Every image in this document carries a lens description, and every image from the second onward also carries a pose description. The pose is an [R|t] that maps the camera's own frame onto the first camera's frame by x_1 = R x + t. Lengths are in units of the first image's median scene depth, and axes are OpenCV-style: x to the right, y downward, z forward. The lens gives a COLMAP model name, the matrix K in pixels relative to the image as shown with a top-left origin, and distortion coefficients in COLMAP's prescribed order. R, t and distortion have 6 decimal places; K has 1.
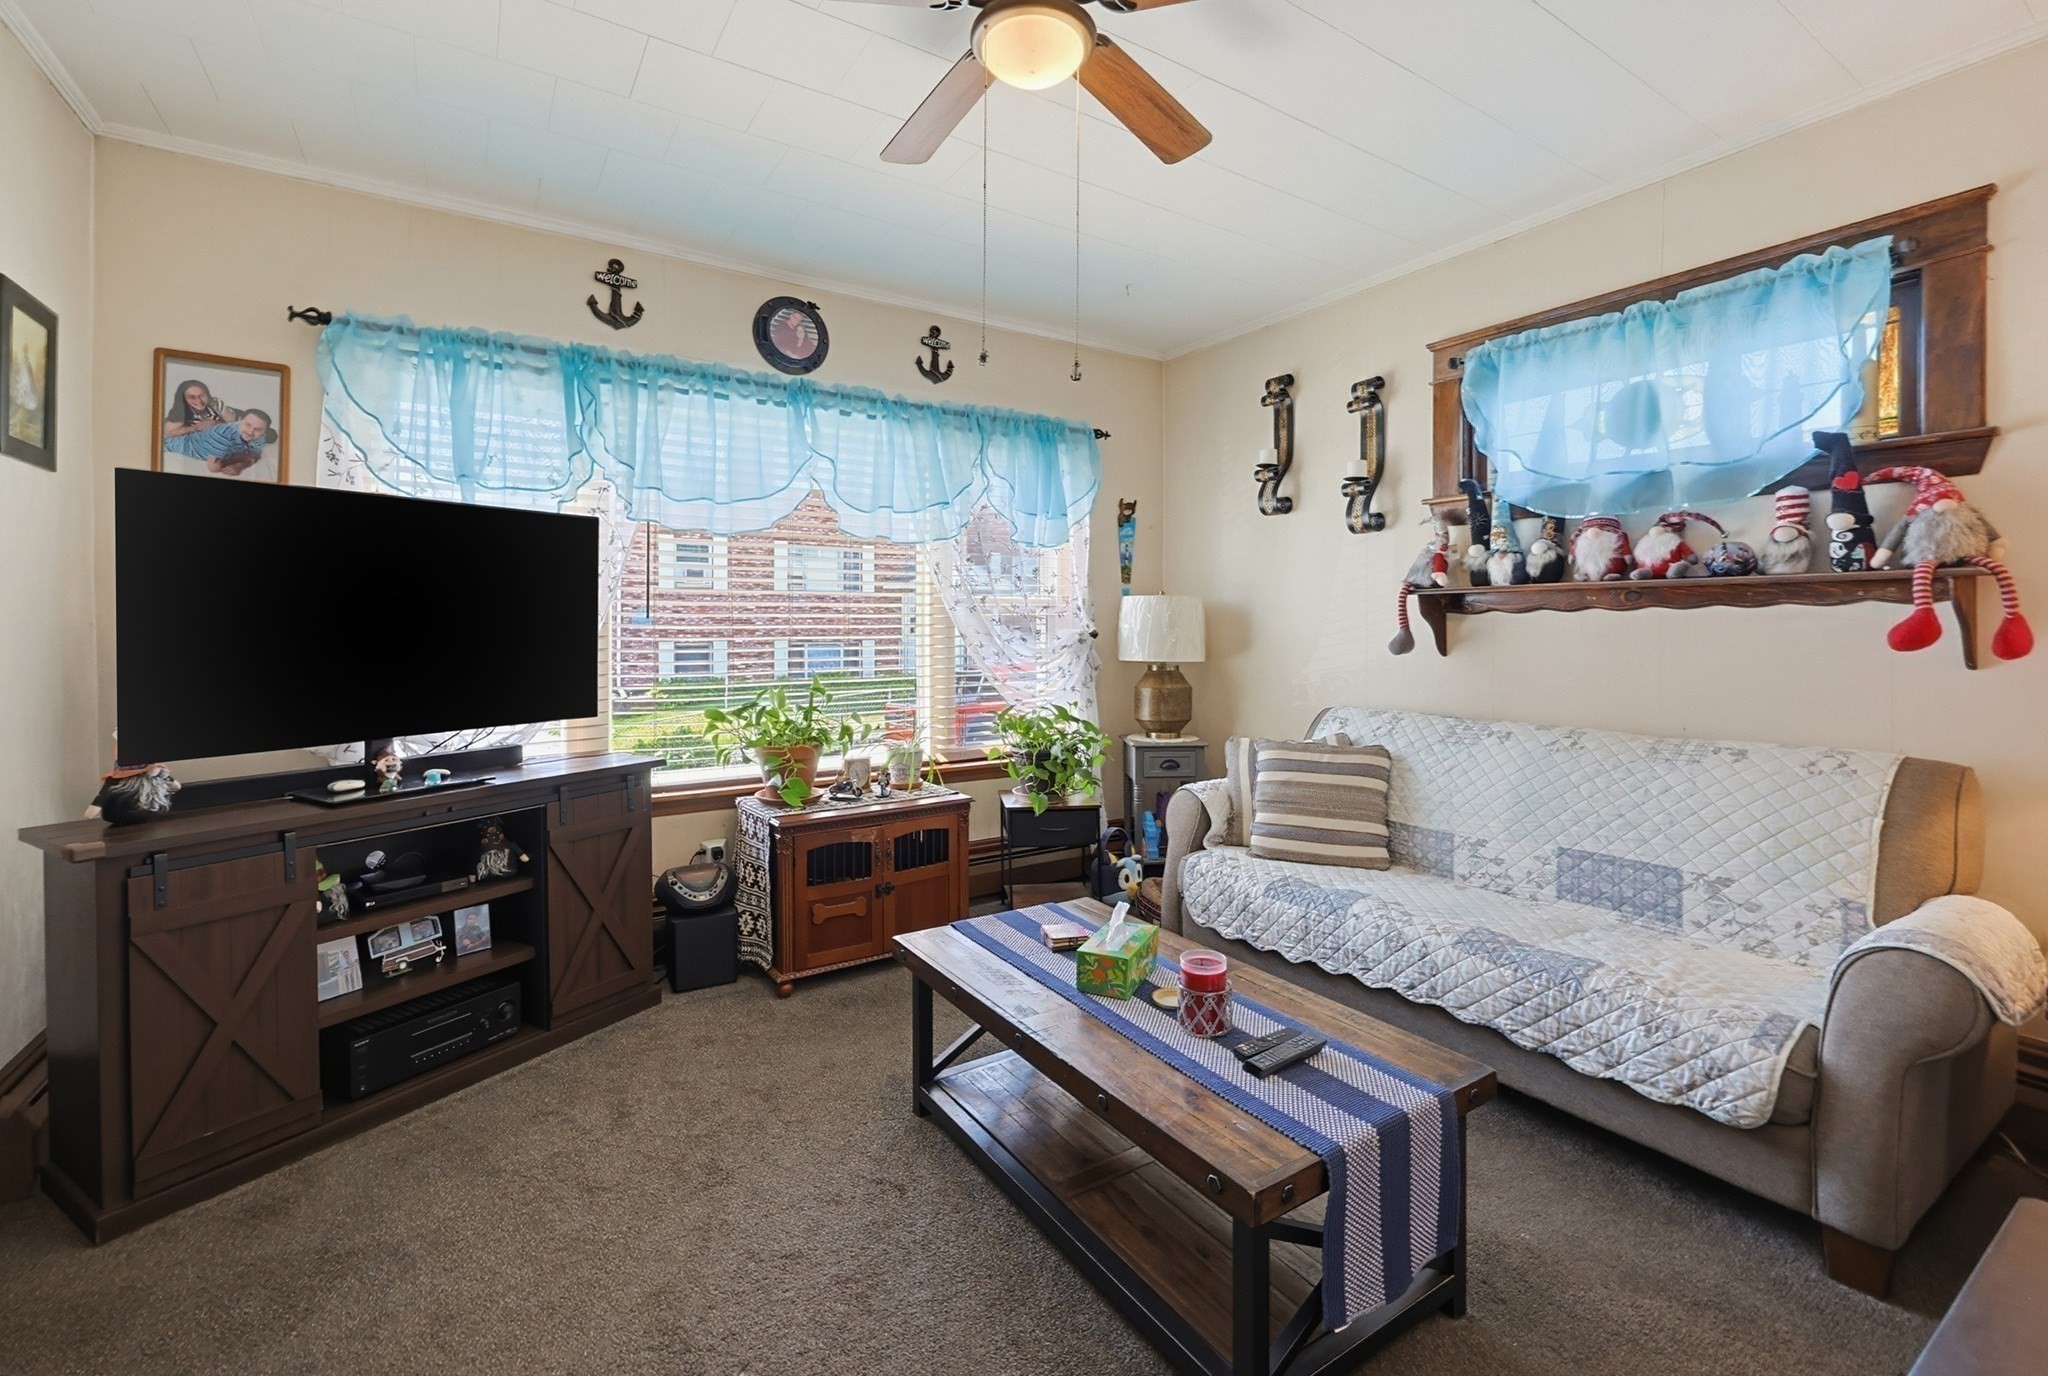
lens RADIAL K [[921.3, 0, 1056.0], [0, 921.3, 659.2], [0, 0, 1]] dist [-0.002853, -0.000312]
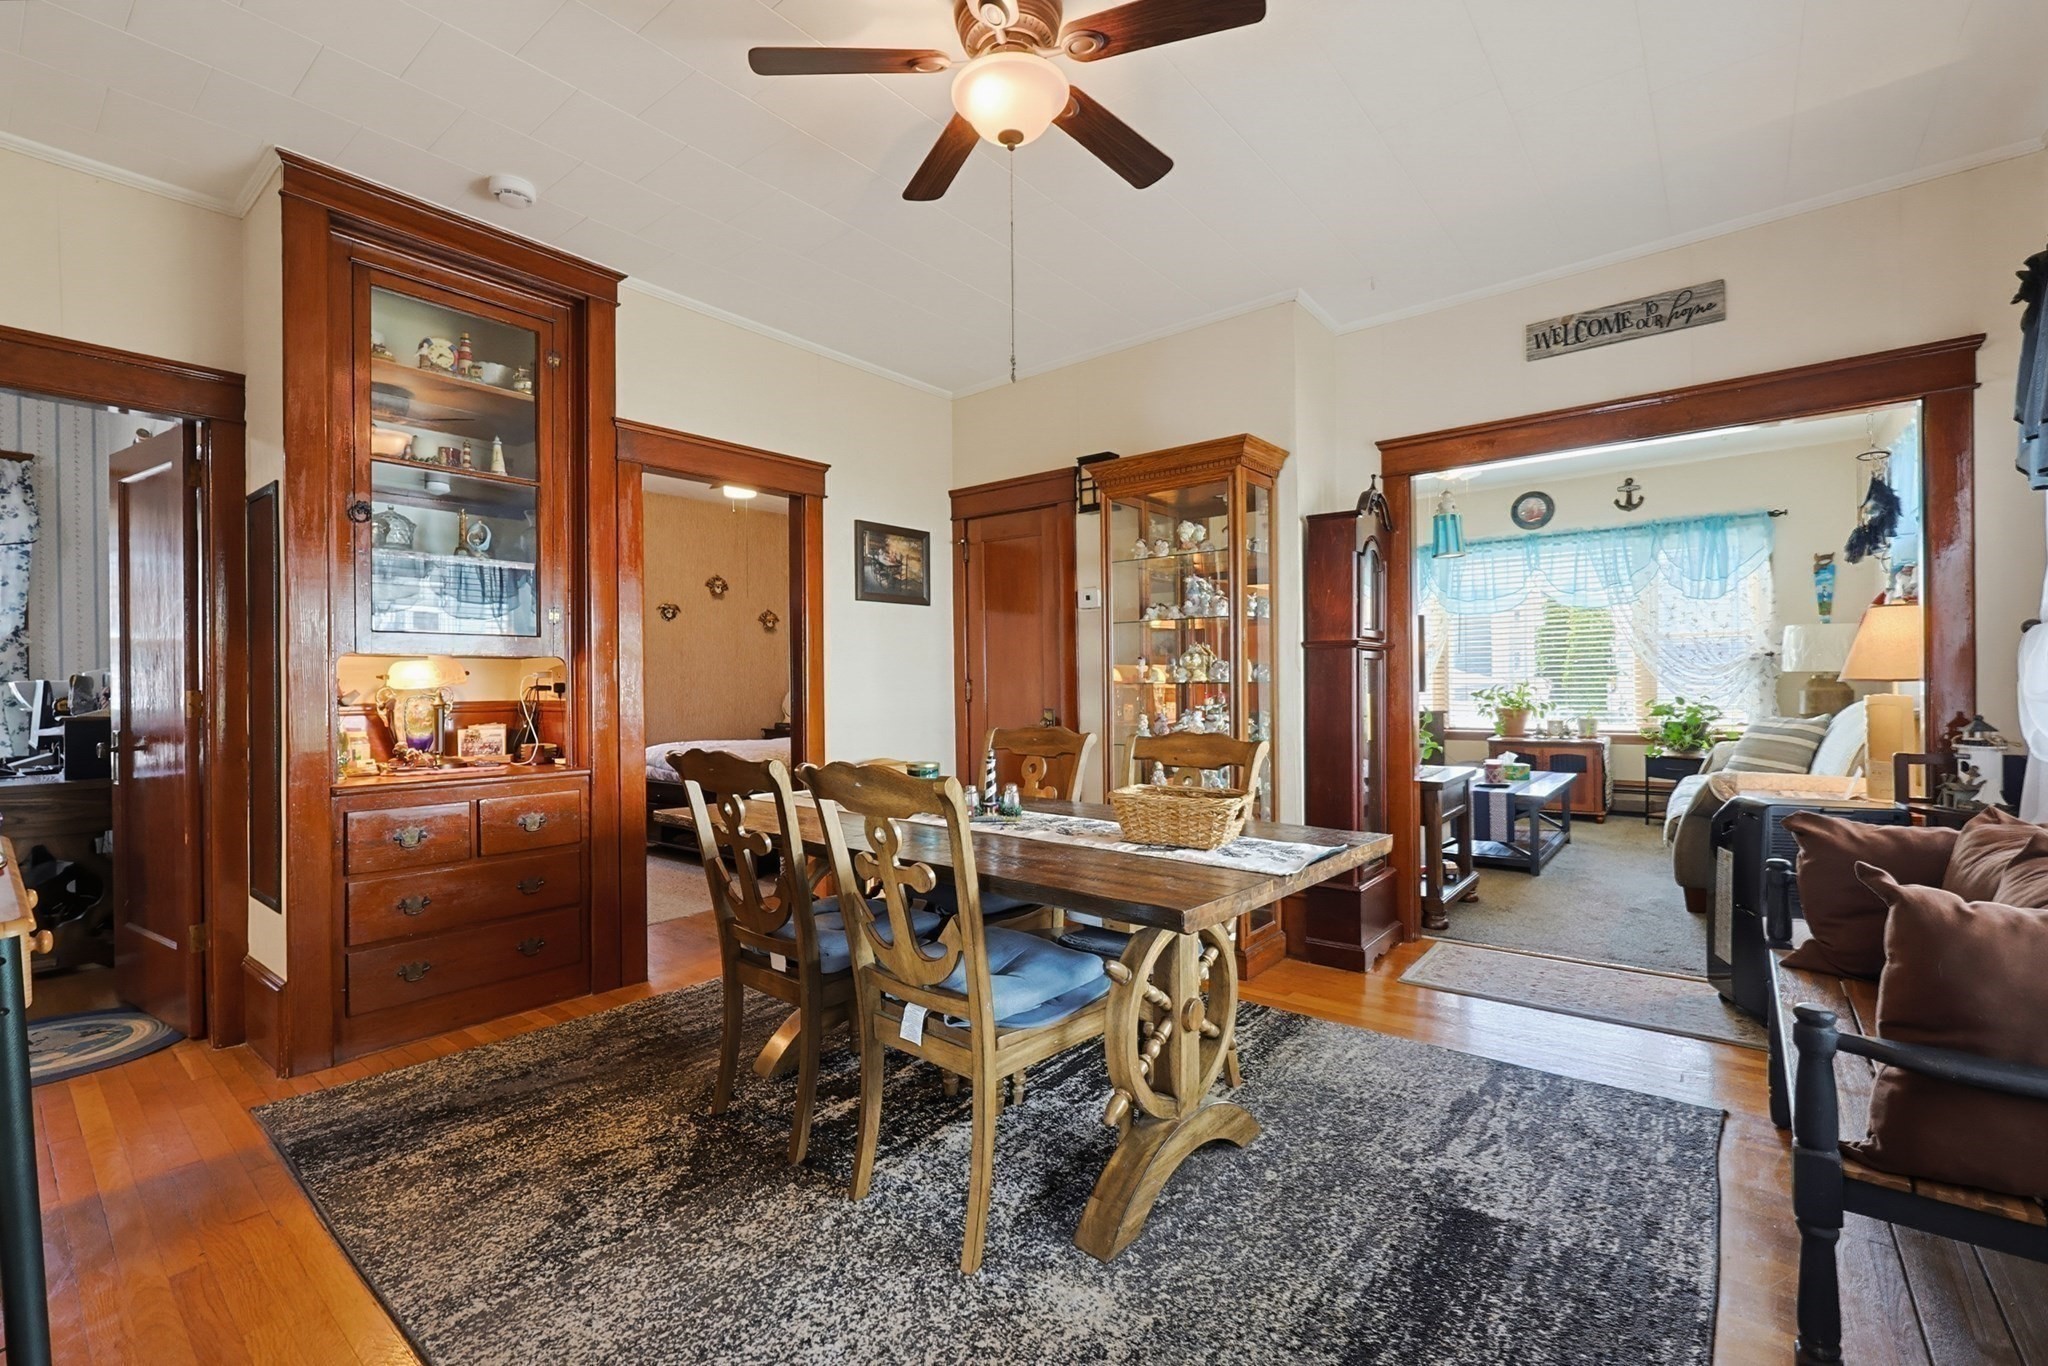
lens RADIAL K [[866.7, 0, 1037.4], [0, 866.7, 685.2], [0, 0, 1]] dist [0.000681, -0.000007]
pose [[0.309992, -0.001510, -0.950738, 1.057423], [-0.023220, 0.999688, -0.009159, 0.066053], [0.950455, 0.024915, 0.309861, -0.543010]]
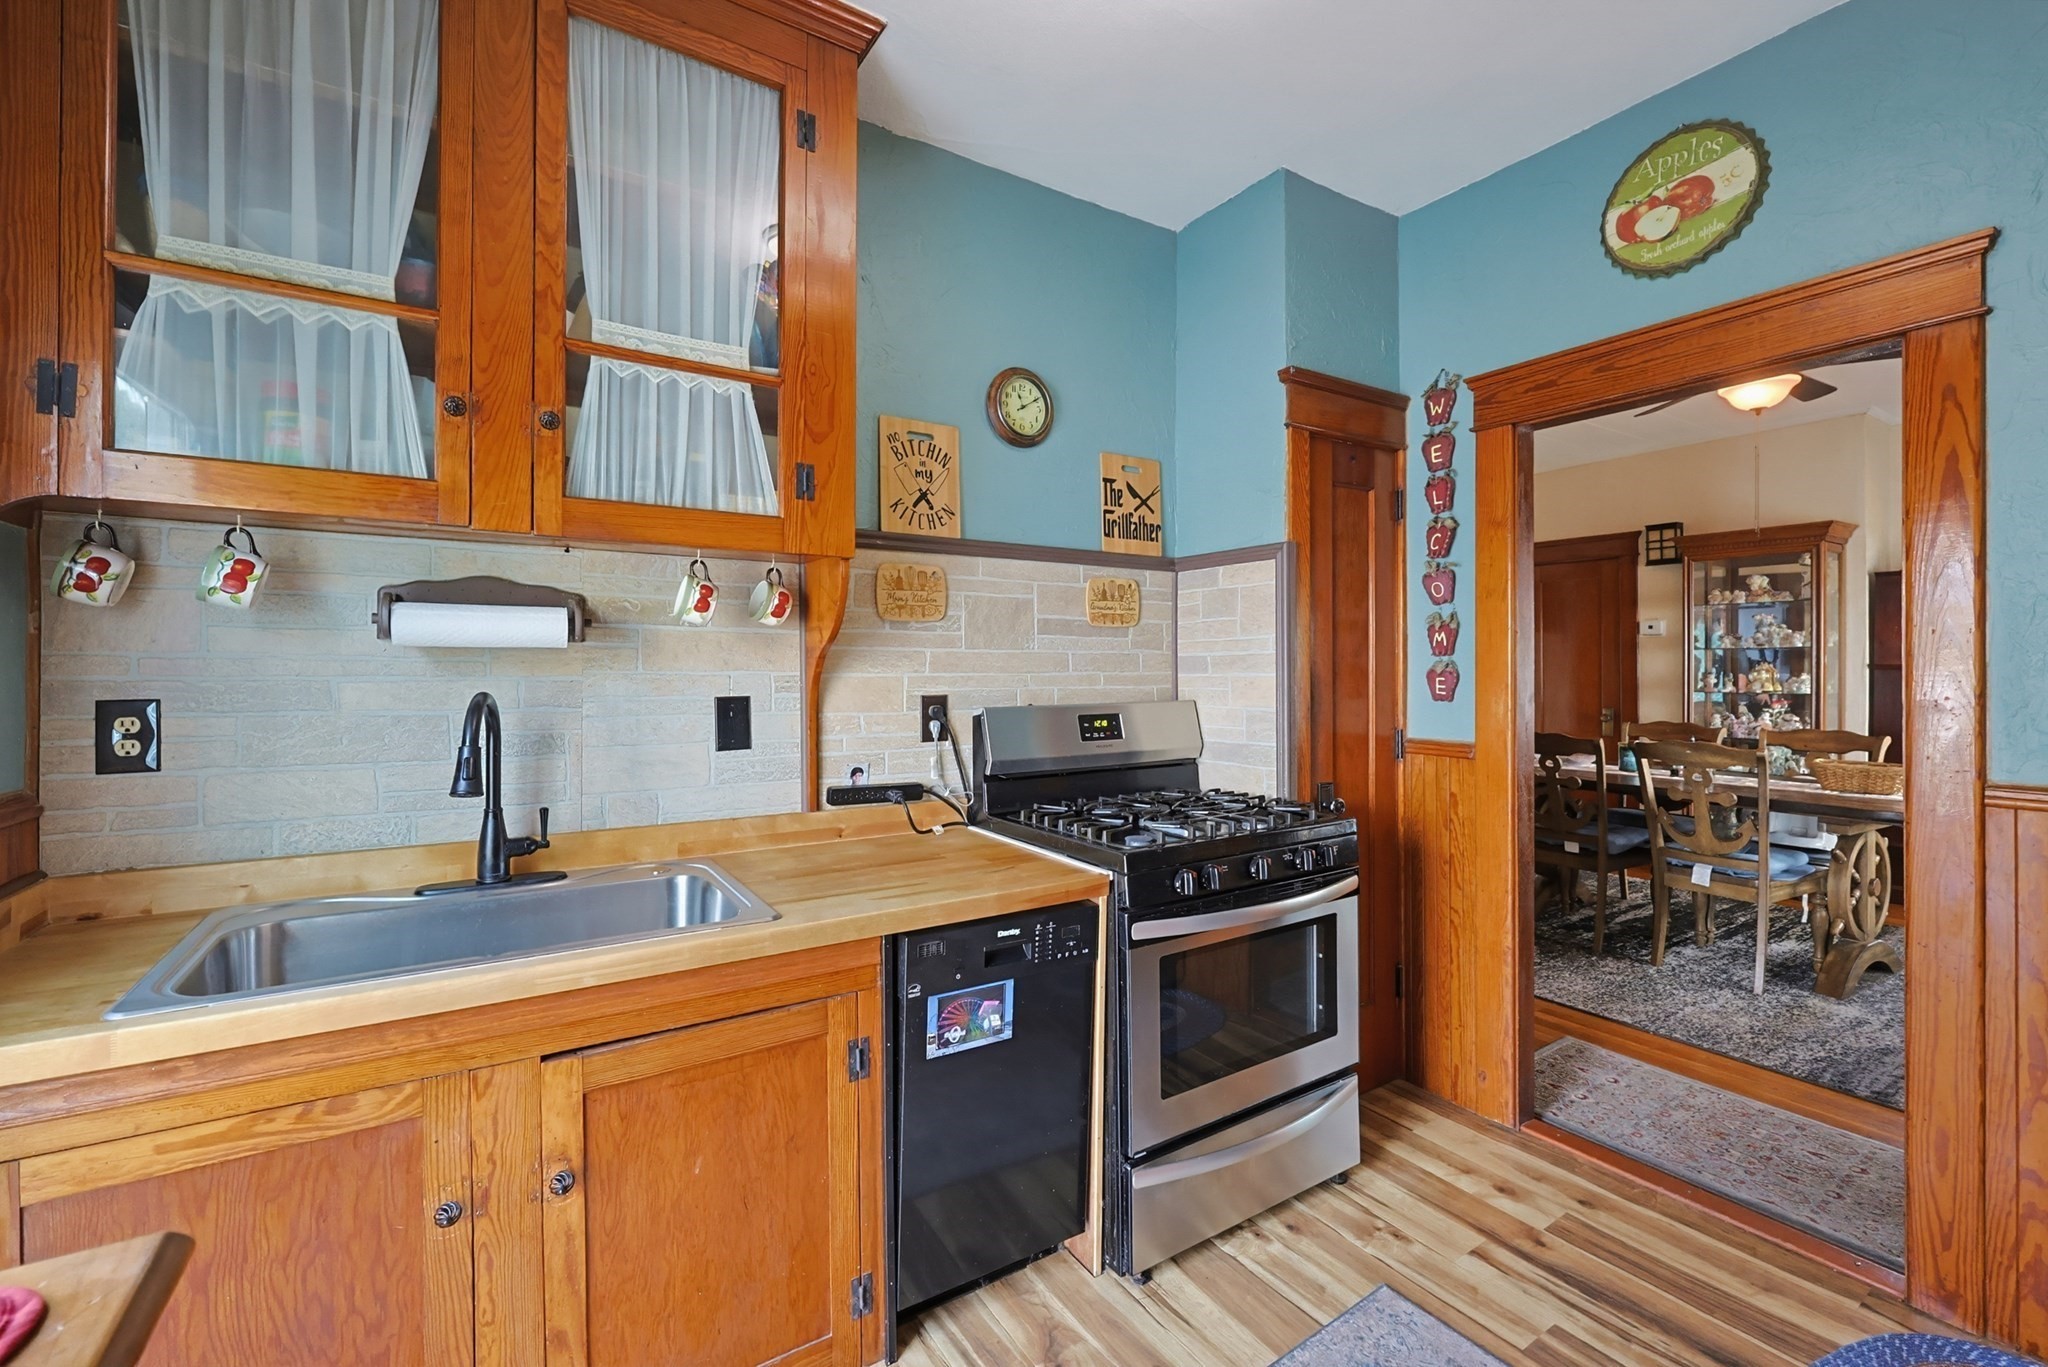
lens RADIAL K [[870.4, 0, 1030.6], [0, 870.4, 664.7], [0, 0, 1]] dist [0.001105, 0.000002]
pose [[-0.002207, 0.000572, -0.999997, 1.498938], [-0.036326, 0.999340, 0.000652, 0.049455], [0.999338, 0.036327, -0.002184, -1.154318]]
